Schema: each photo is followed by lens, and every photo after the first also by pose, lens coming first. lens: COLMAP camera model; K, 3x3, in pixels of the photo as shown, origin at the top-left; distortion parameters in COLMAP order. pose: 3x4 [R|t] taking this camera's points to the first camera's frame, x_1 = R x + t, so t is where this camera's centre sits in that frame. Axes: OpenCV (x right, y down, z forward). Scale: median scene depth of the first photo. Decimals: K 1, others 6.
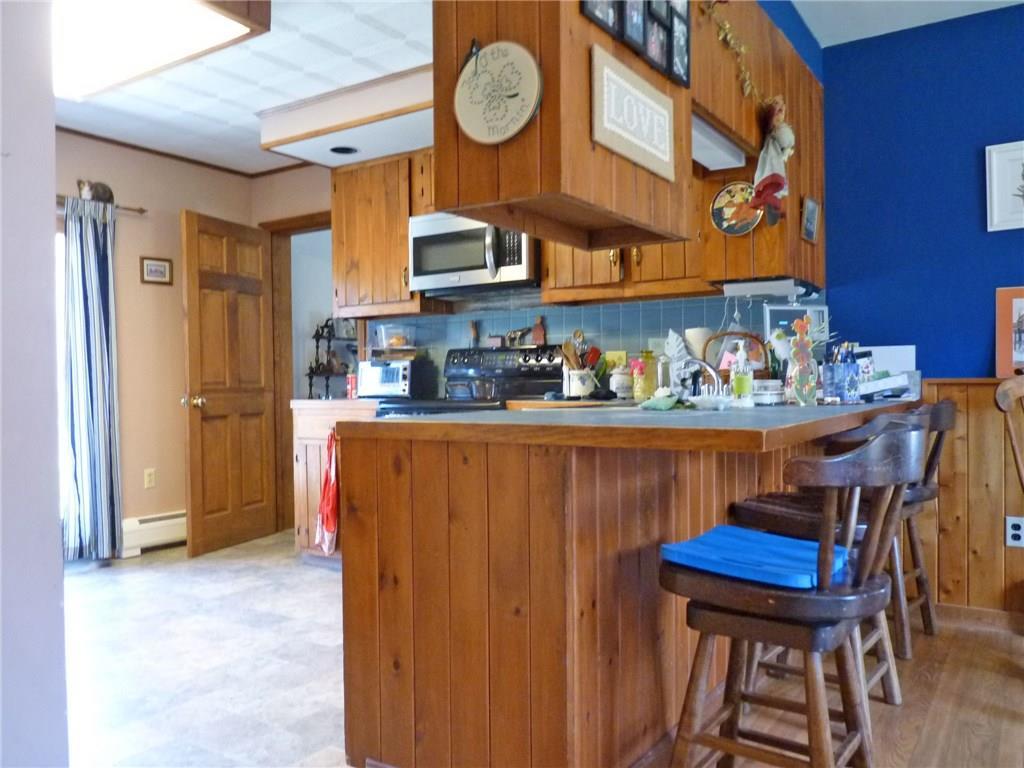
lens RADIAL K [[820.5, 0, 508.6], [0, 820.5, 387.9], [0, 0, 1]] dist [-0.027883, 0.003586]
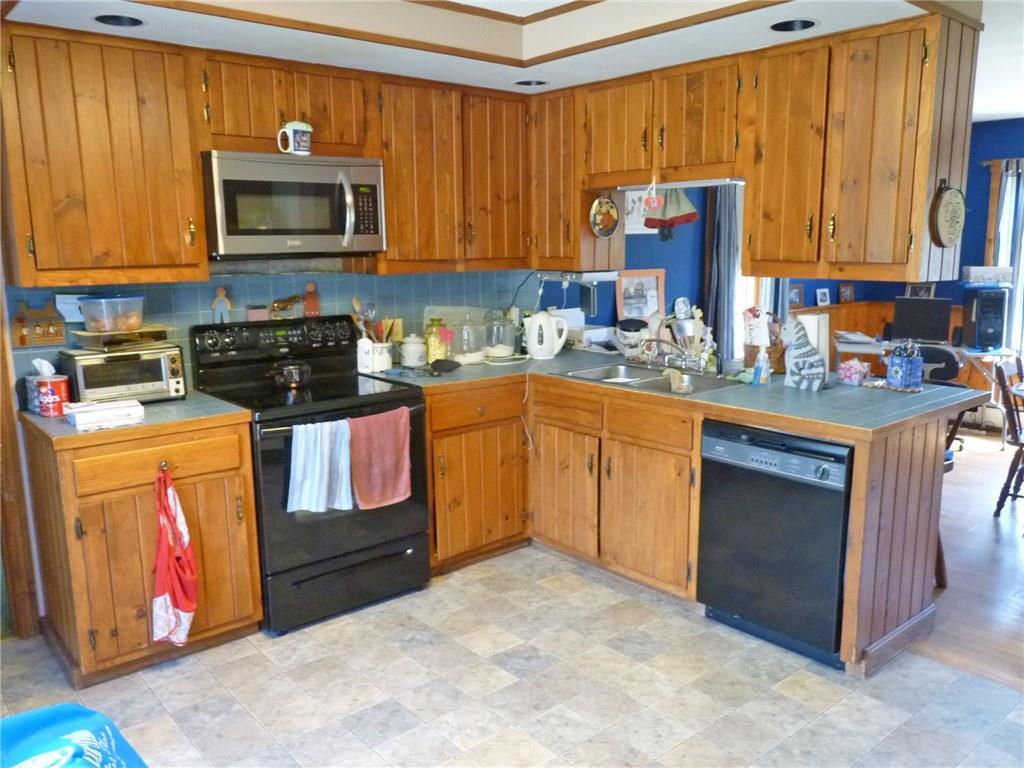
lens RADIAL K [[820.5, 0, 508.6], [0, 820.5, 387.9], [0, 0, 1]] dist [-0.027883, 0.003586]
pose [[0.277773, -0.159096, 0.947381, -0.682675], [0.011107, 0.986657, 0.162435, -0.105642], [-0.960583, -0.034598, 0.275833, 0.499013]]
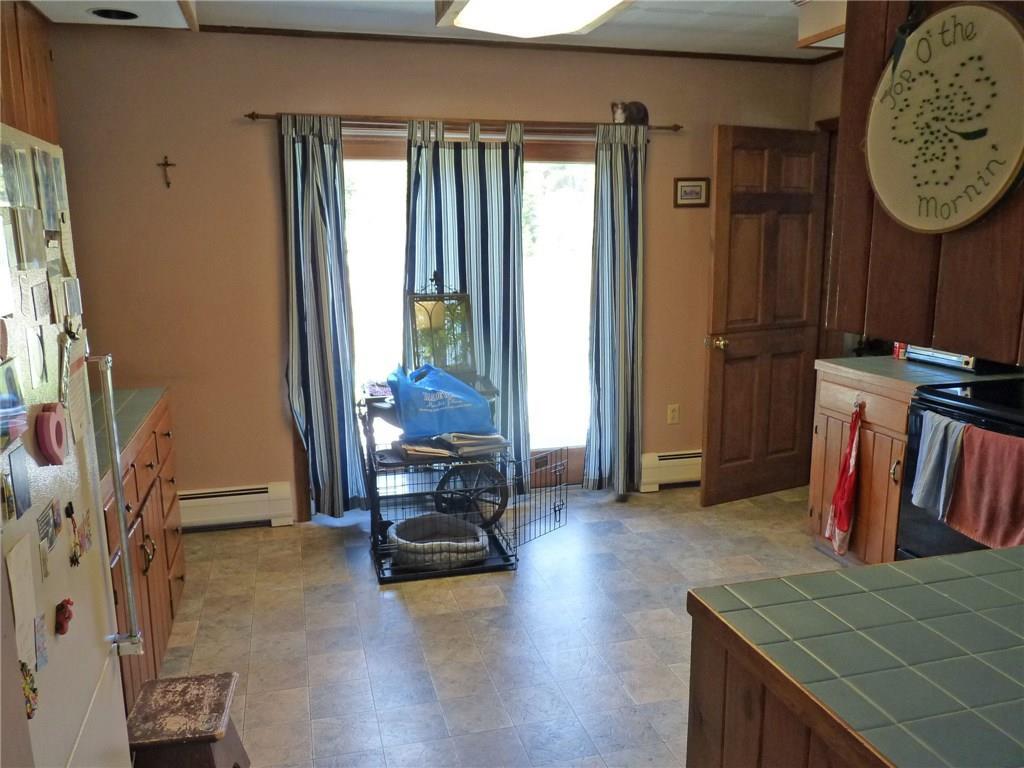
lens RADIAL K [[820.5, 0, 508.6], [0, 820.5, 387.9], [0, 0, 1]] dist [-0.027883, 0.003586]
pose [[0.748371, 0.131965, -0.650020, 0.041676], [-0.009284, 0.981996, 0.188672, -0.104485], [0.663215, -0.135162, 0.736123, 0.168591]]
